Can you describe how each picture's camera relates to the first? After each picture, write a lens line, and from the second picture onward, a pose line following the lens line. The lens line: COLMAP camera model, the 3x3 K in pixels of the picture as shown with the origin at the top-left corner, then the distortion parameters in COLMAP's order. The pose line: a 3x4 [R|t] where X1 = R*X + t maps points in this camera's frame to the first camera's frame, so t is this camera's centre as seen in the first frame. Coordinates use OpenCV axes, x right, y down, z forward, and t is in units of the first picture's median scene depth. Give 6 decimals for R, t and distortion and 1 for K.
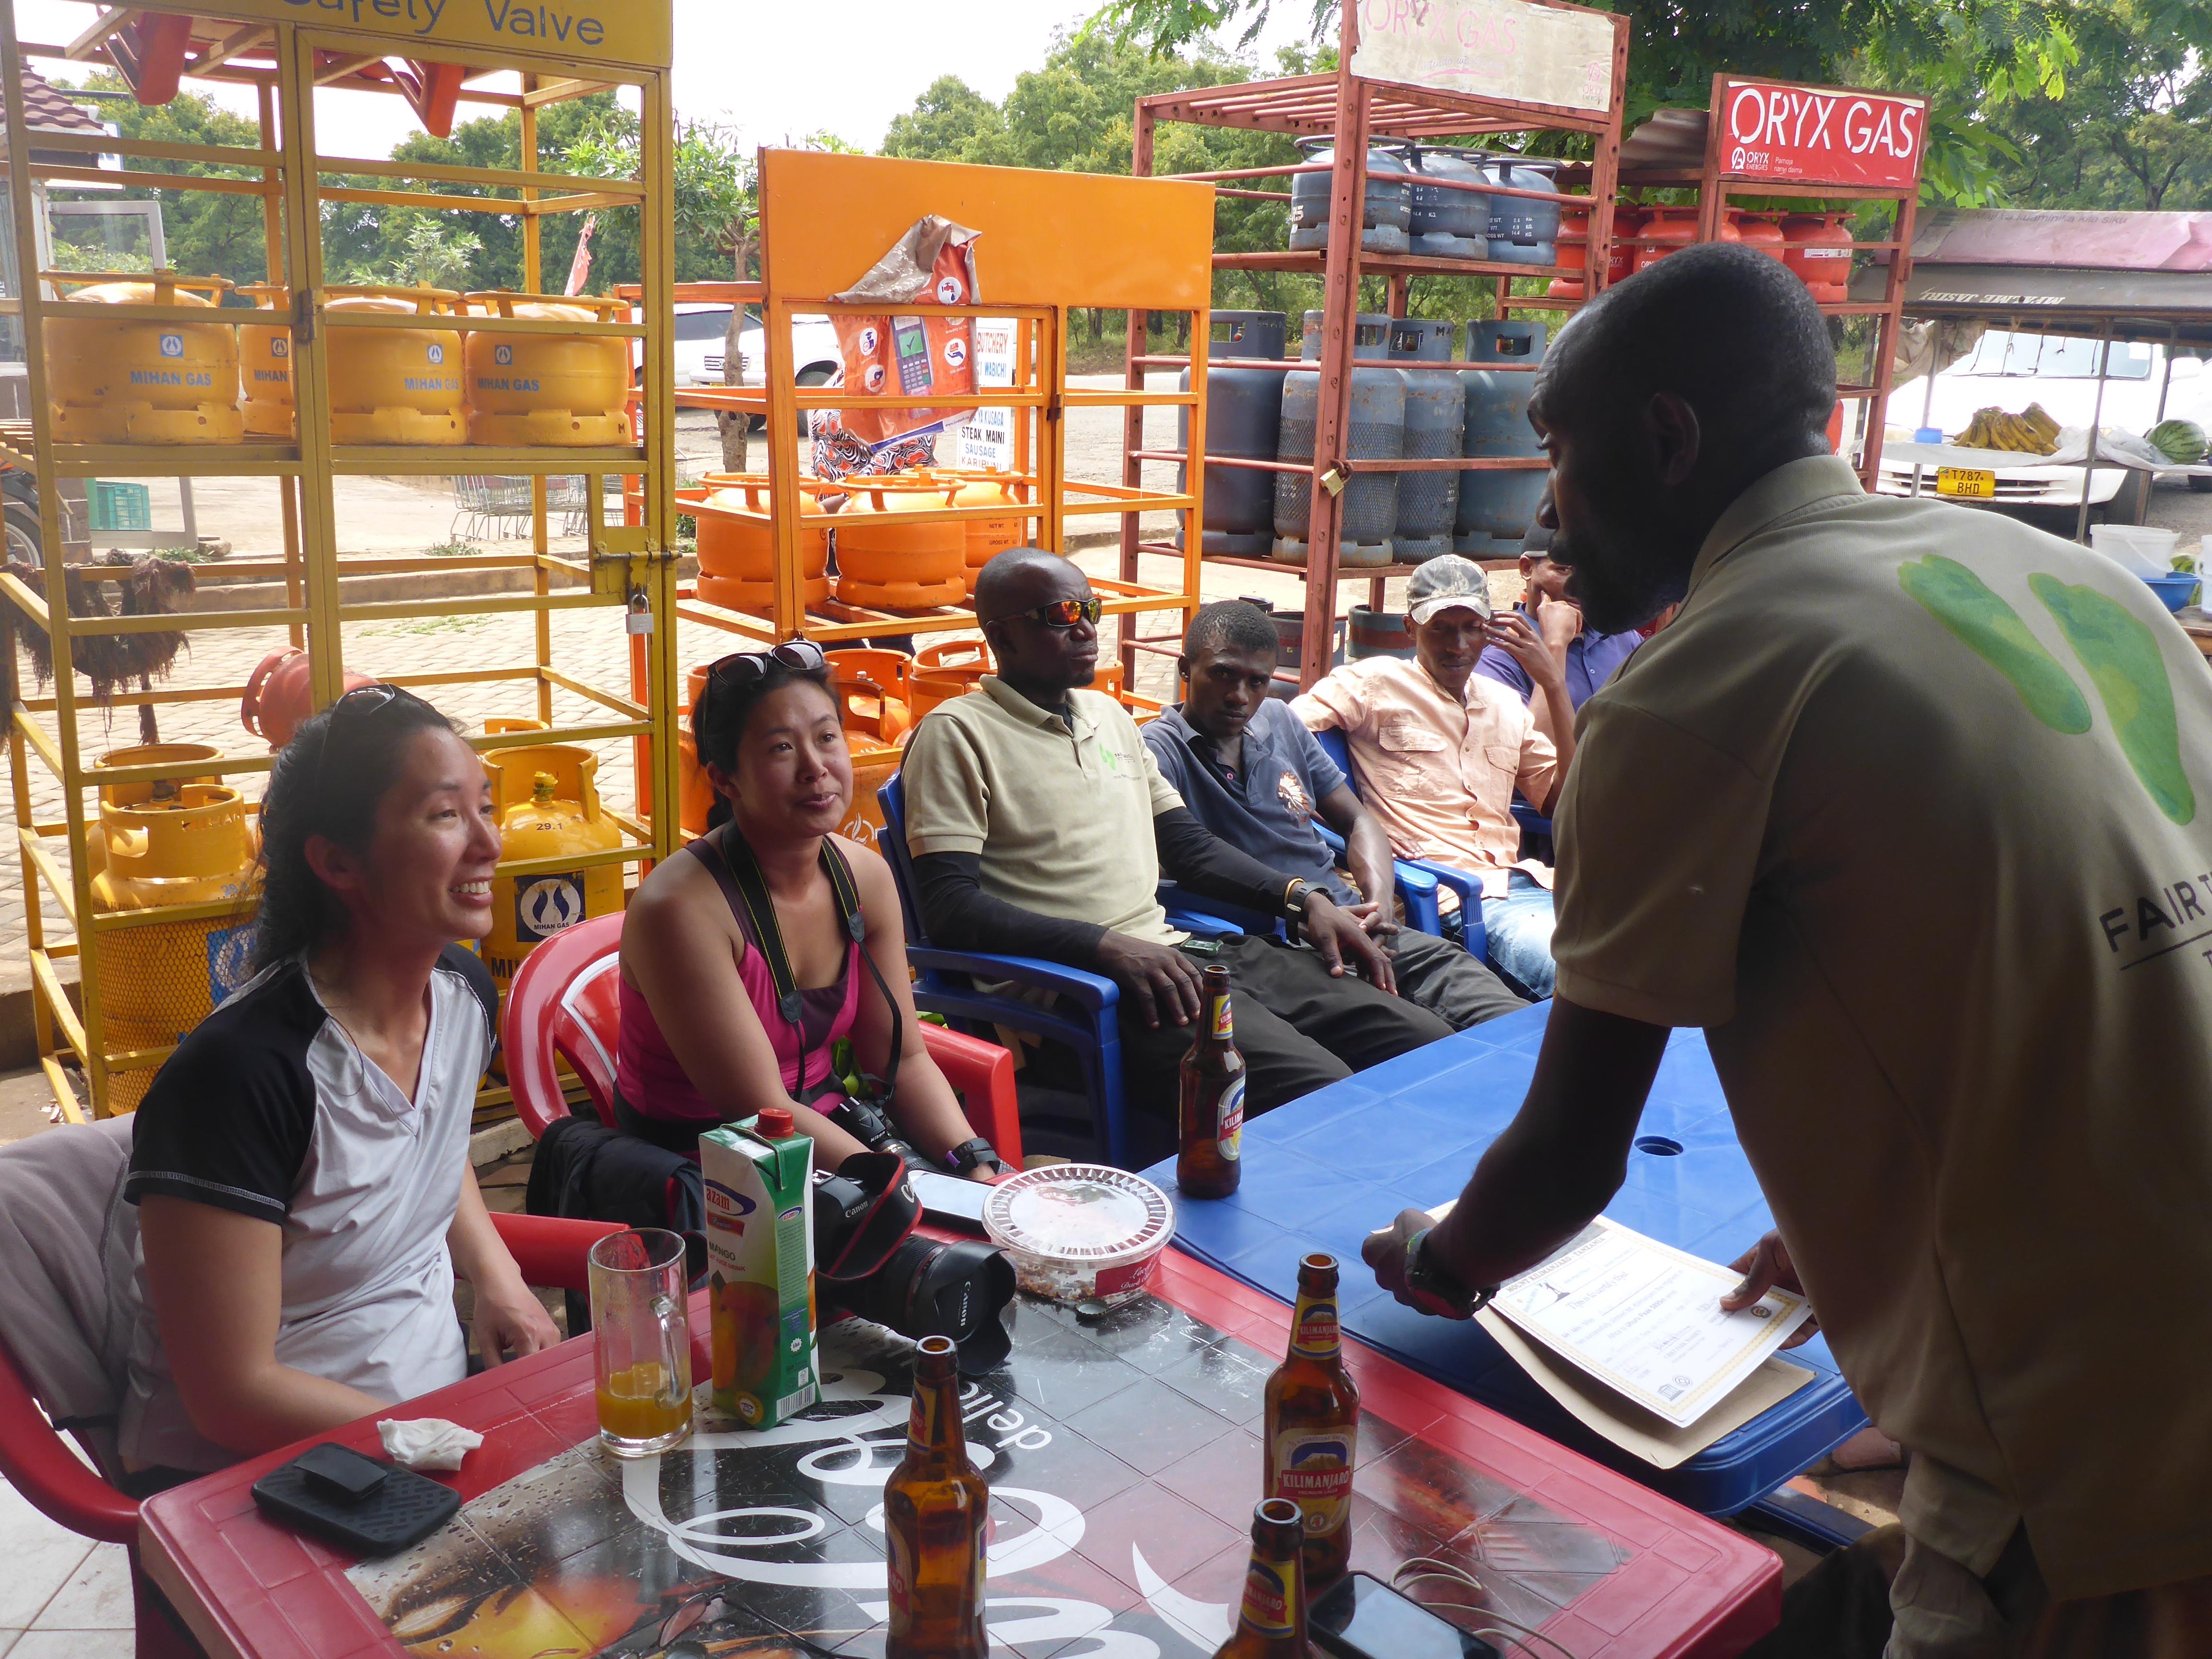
lens RADIAL K [[1944.2, 0, 1085.8], [0, 1944.2, 823.0], [0, 0, 1]] dist [-0.009708, -0.016985]
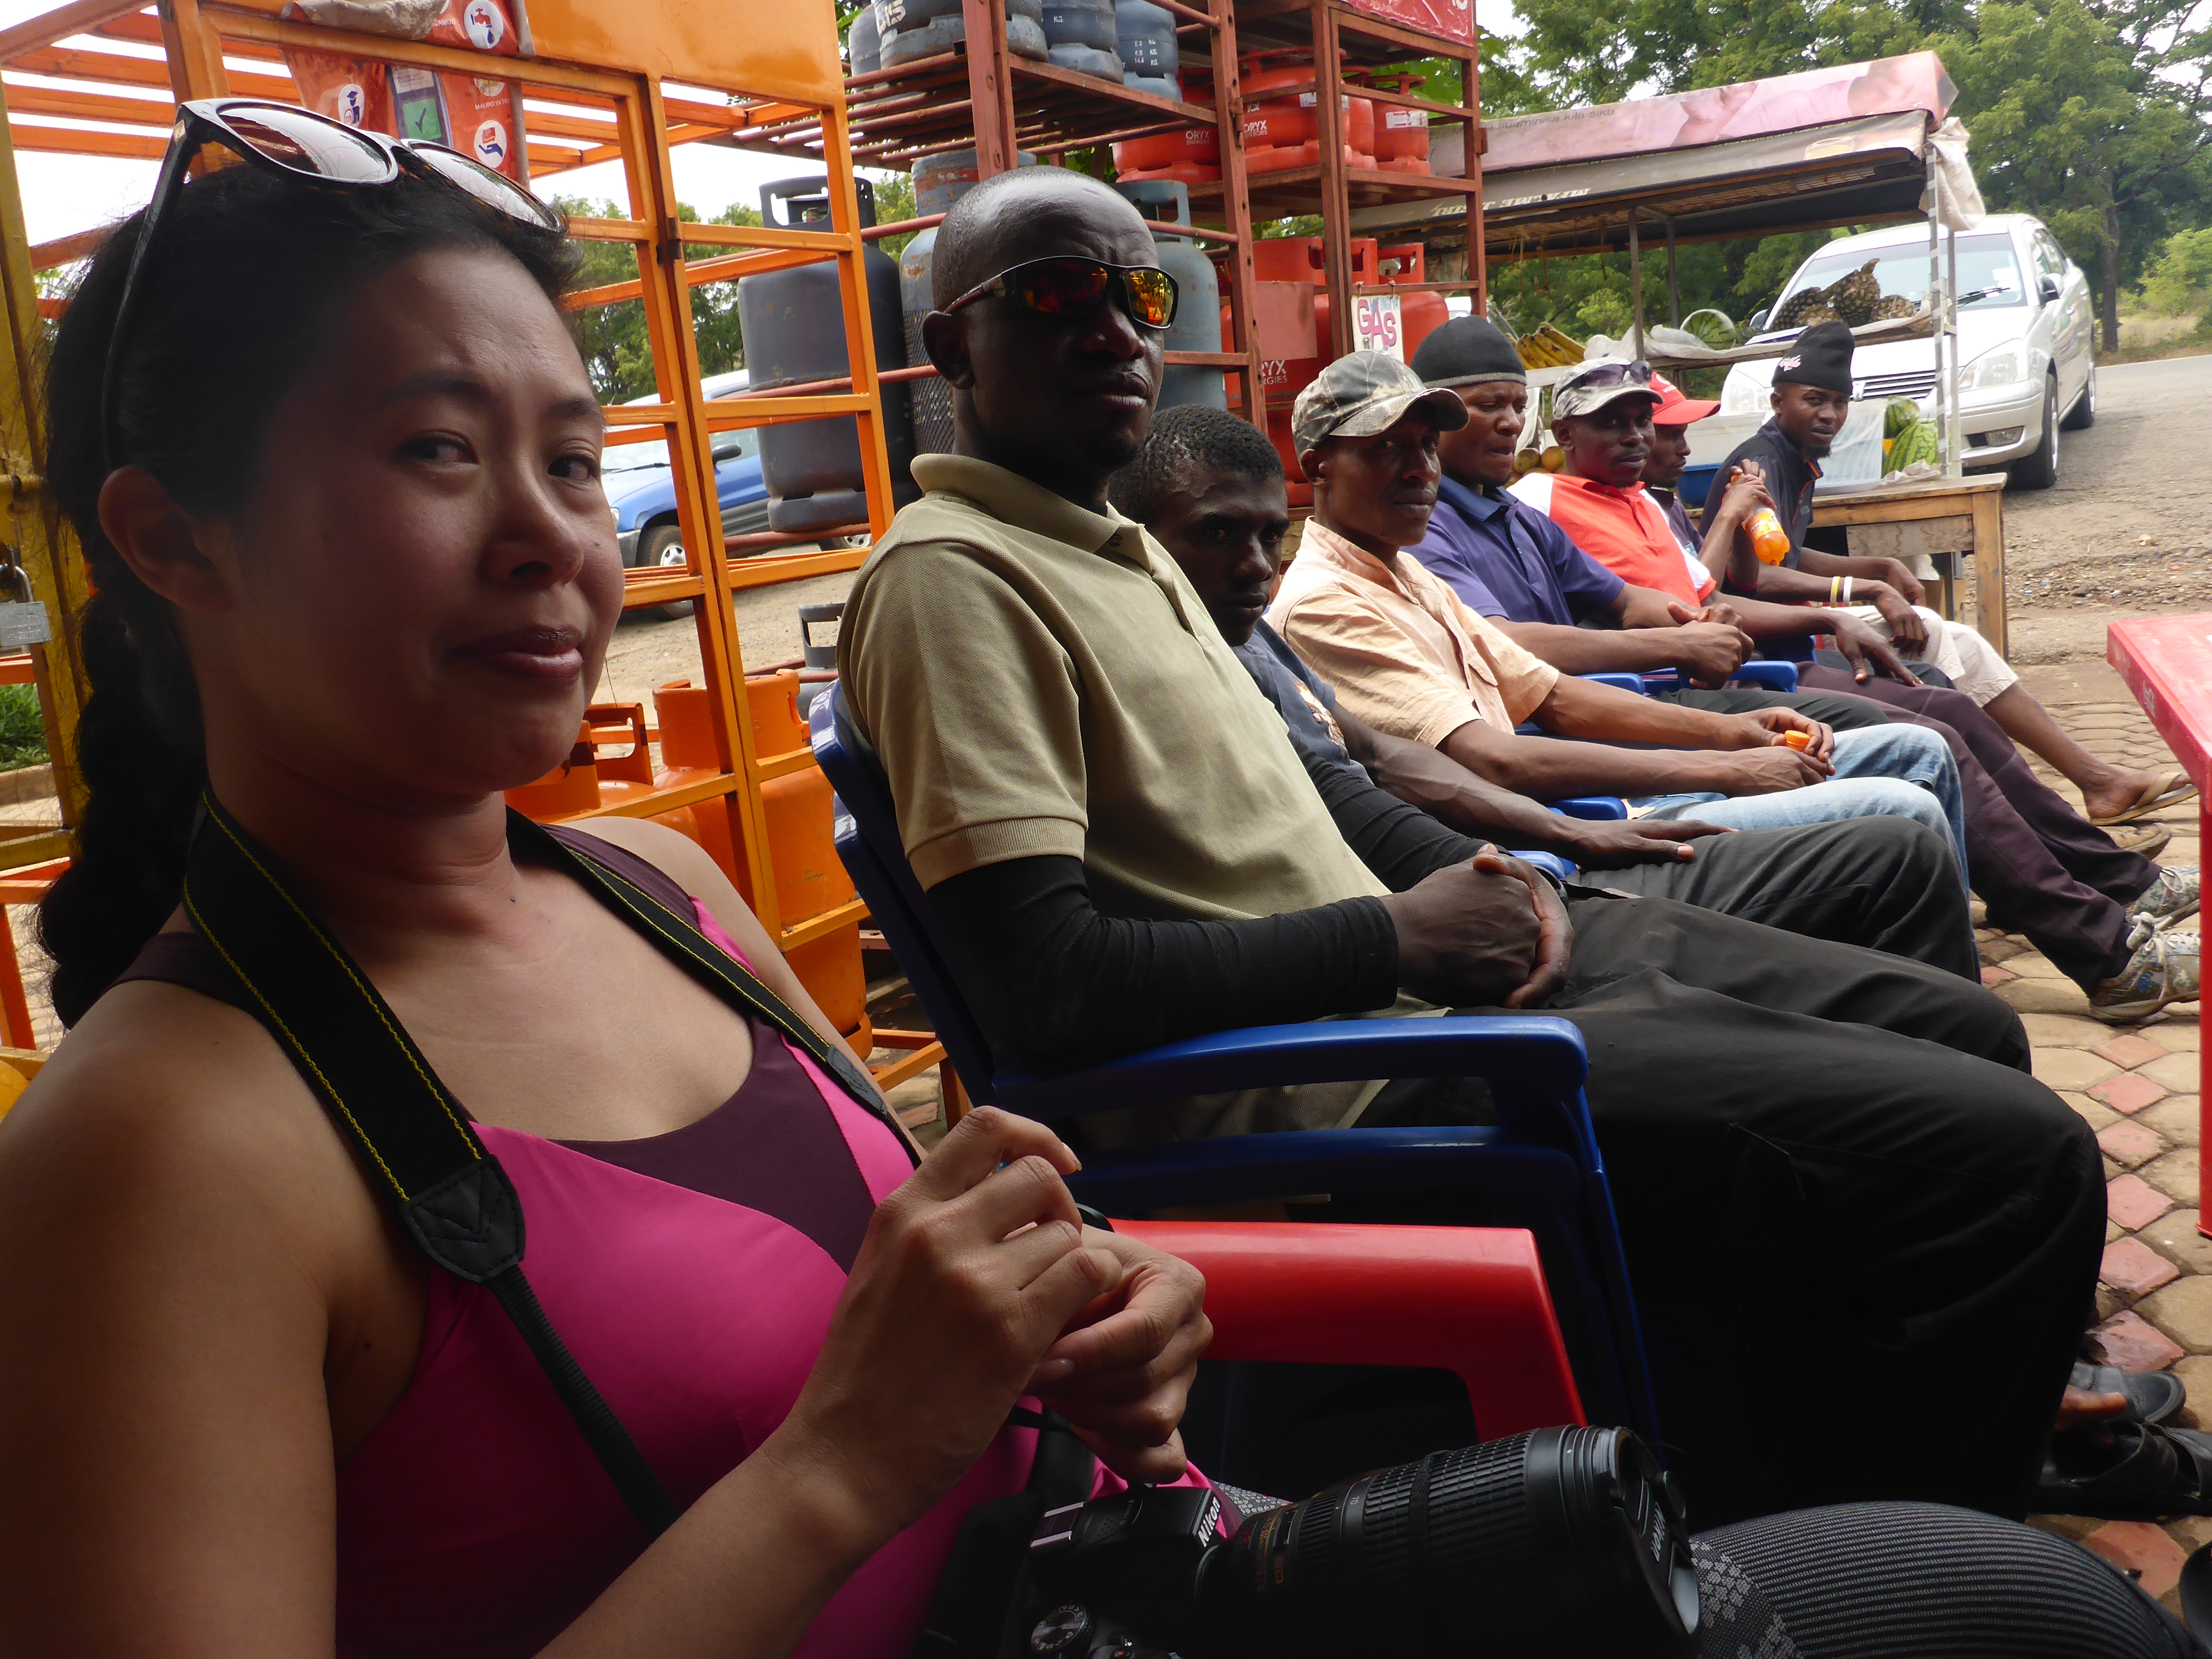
lens RADIAL K [[1878.2, 0, 1071.5], [0, 1878.2, 823.0], [0, 0, 1]] dist [-0.029335, 0.000440]
pose [[0.908239, -0.187388, 0.374149, -0.140941], [0.223645, 0.973087, -0.055535, 0.022350], [-0.353673, 0.134116, 0.925704, 0.397846]]
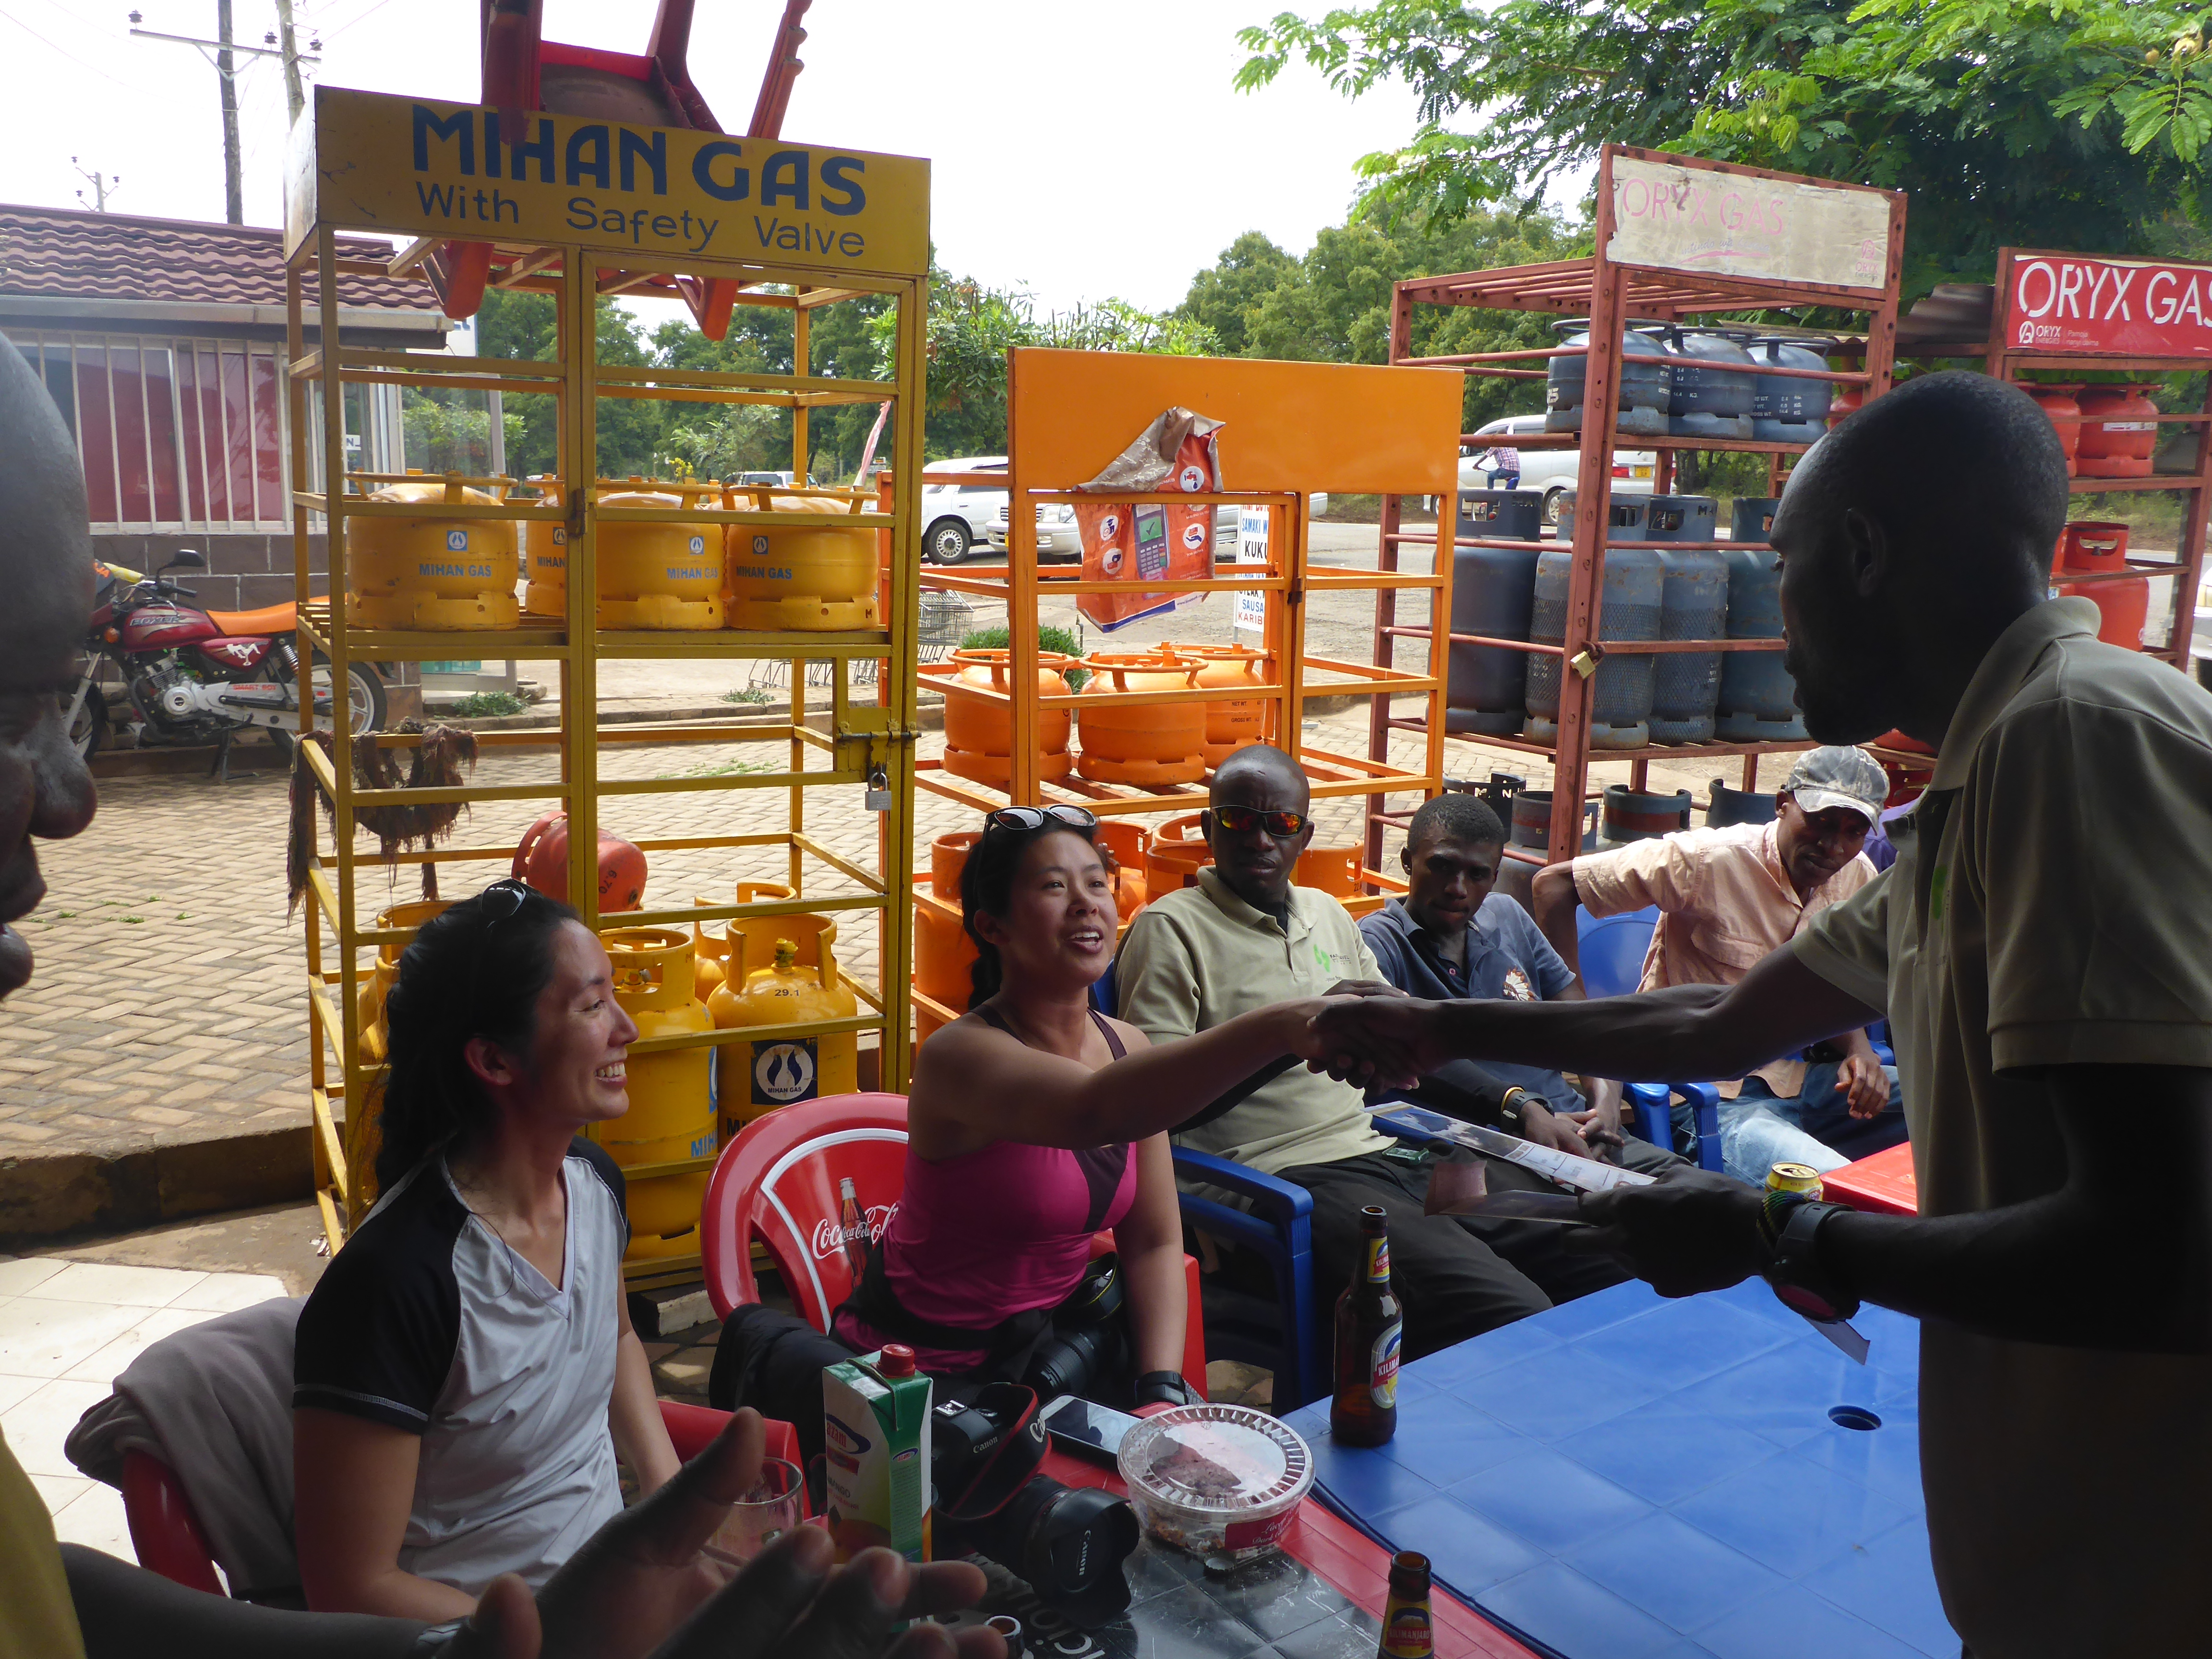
lens RADIAL K [[1944.4, 0, 1075.4], [0, 1944.4, 820.1], [0, 0, 1]] dist [-0.016468, -0.011339]
pose [[0.987502, 0.025563, -0.155520, 0.028117], [-0.036503, 0.997024, -0.067900, -0.020970], [0.153322, 0.072729, 0.985496, -0.001324]]
